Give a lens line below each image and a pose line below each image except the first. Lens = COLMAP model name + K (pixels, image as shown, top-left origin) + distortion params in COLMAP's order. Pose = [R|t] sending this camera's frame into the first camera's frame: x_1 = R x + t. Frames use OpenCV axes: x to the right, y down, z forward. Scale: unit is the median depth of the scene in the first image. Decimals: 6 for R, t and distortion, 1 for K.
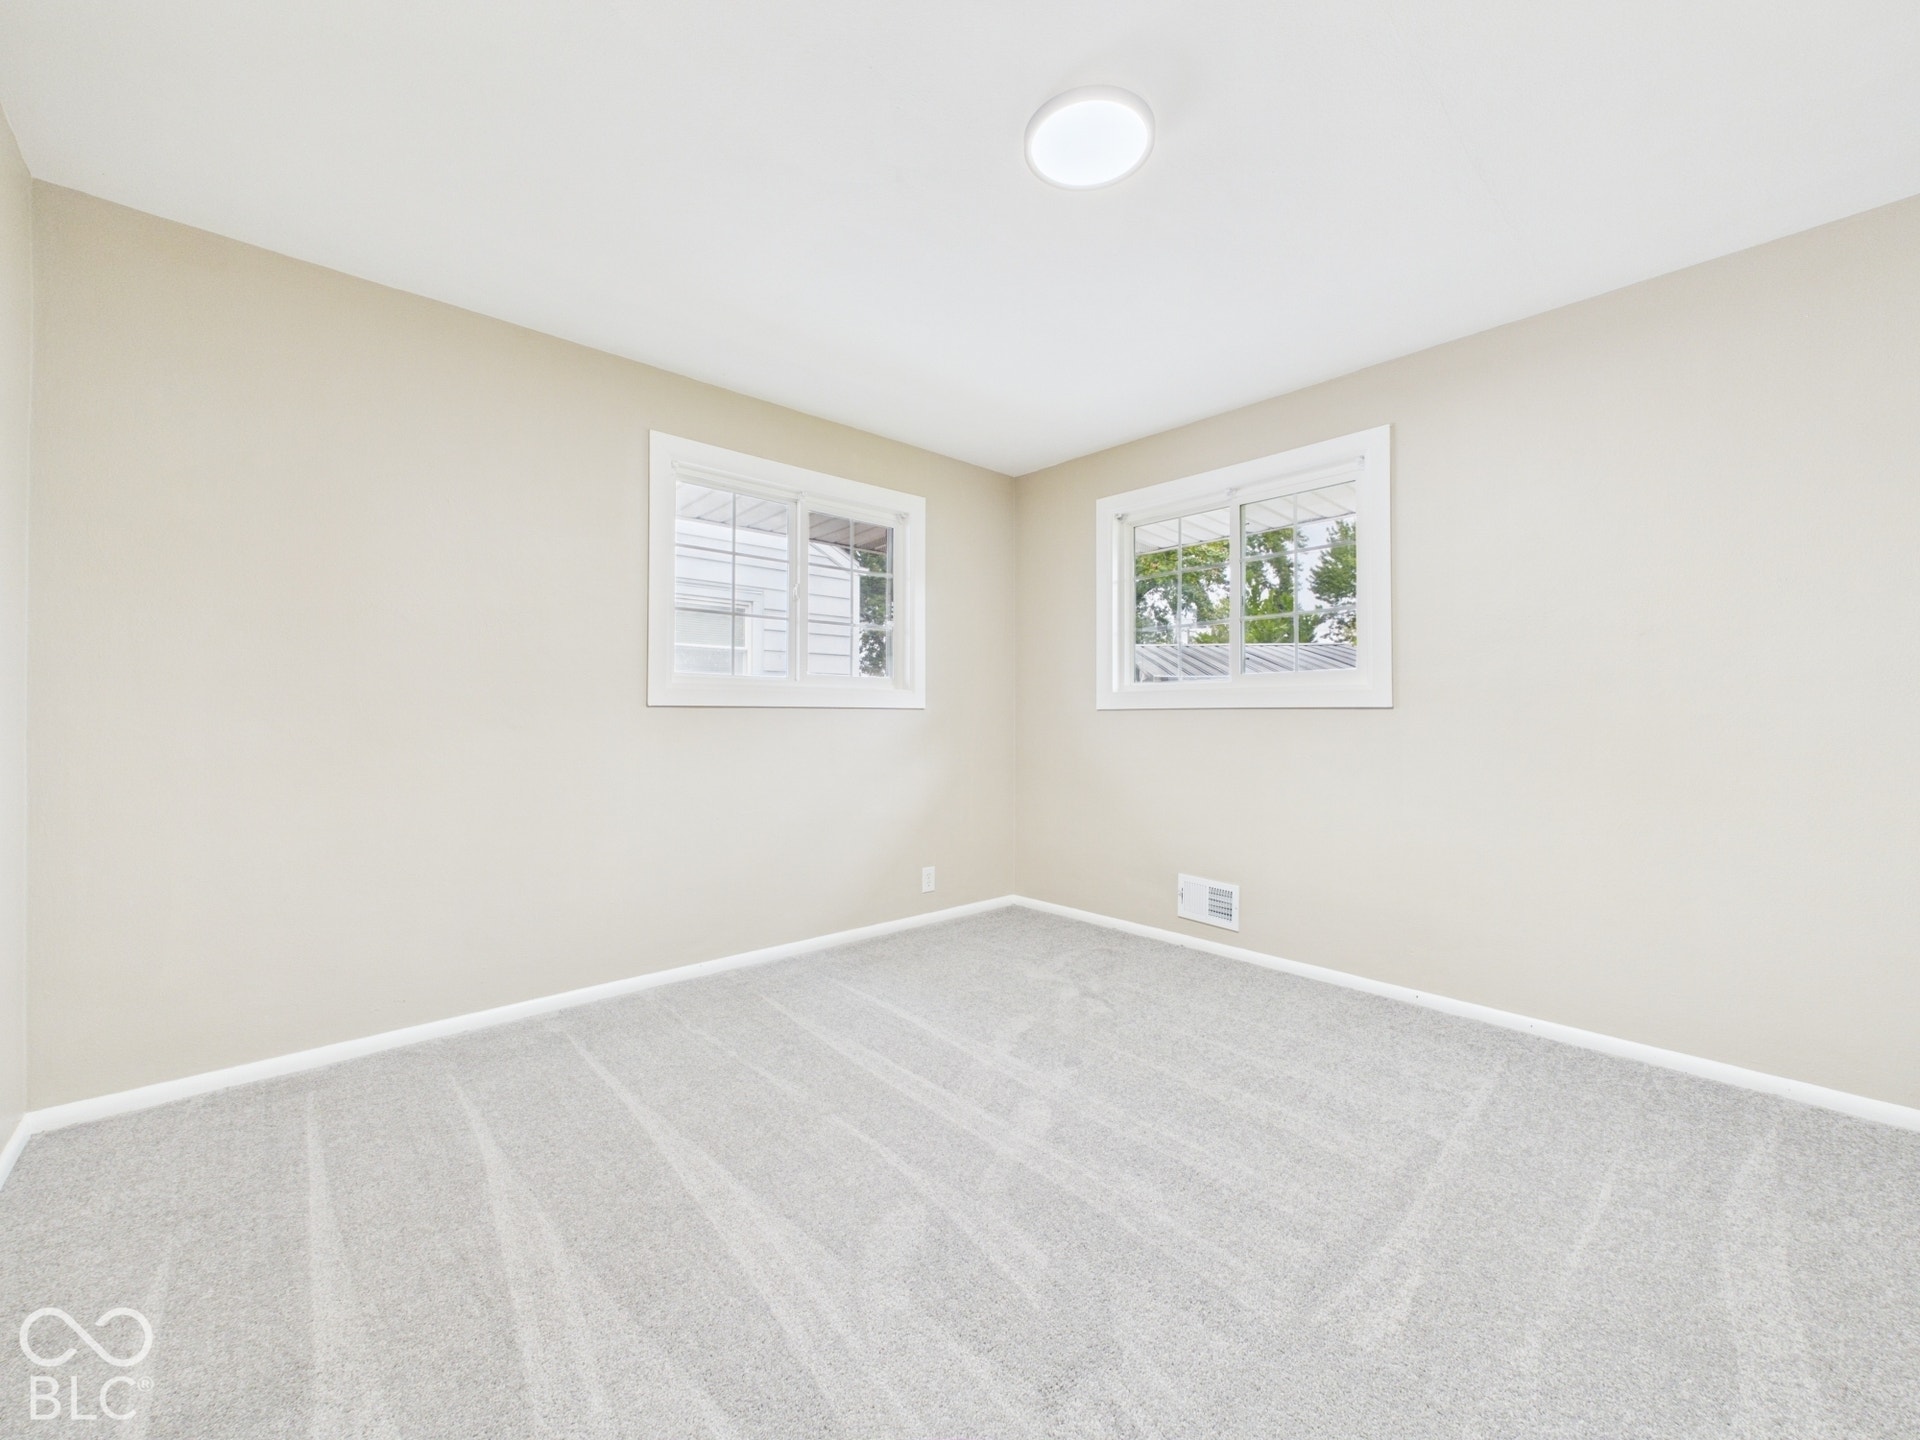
lens RADIAL K [[767.9, 0, 964.7], [0, 767.9, 706.1], [0, 0, 1]] dist [-0.000244, -0.000014]
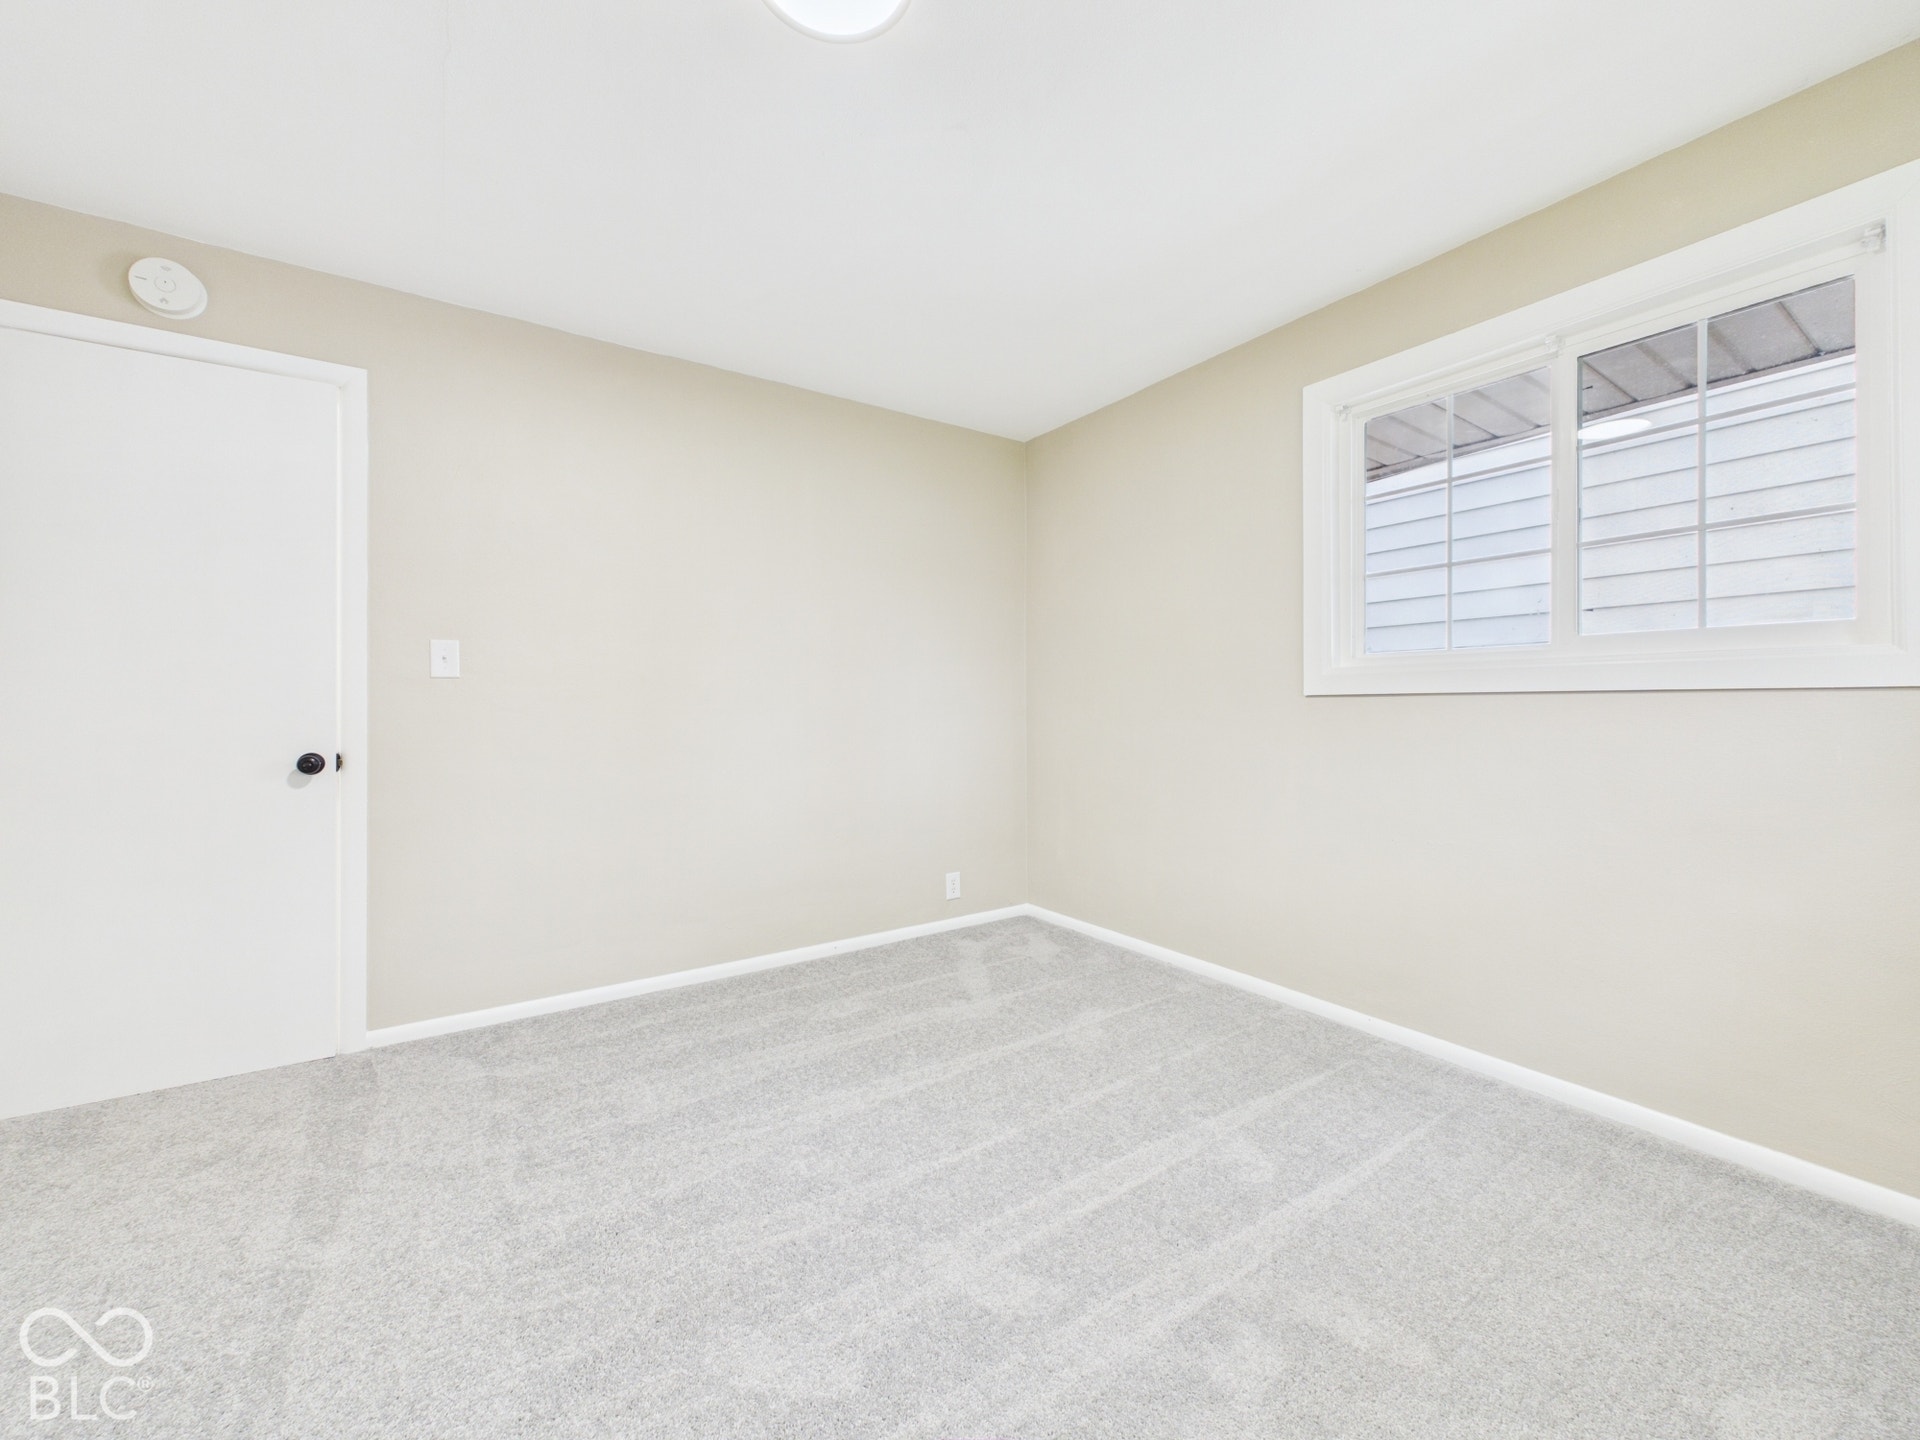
lens RADIAL K [[767.9, 0, 964.7], [0, 767.9, 706.1], [0, 0, 1]] dist [-0.000244, -0.000014]
pose [[-0.126561, 0.000295, -0.991959, 0.532358], [0.008699, 0.999962, -0.000813, 0.007088], [0.991921, -0.008732, -0.126559, 0.719369]]
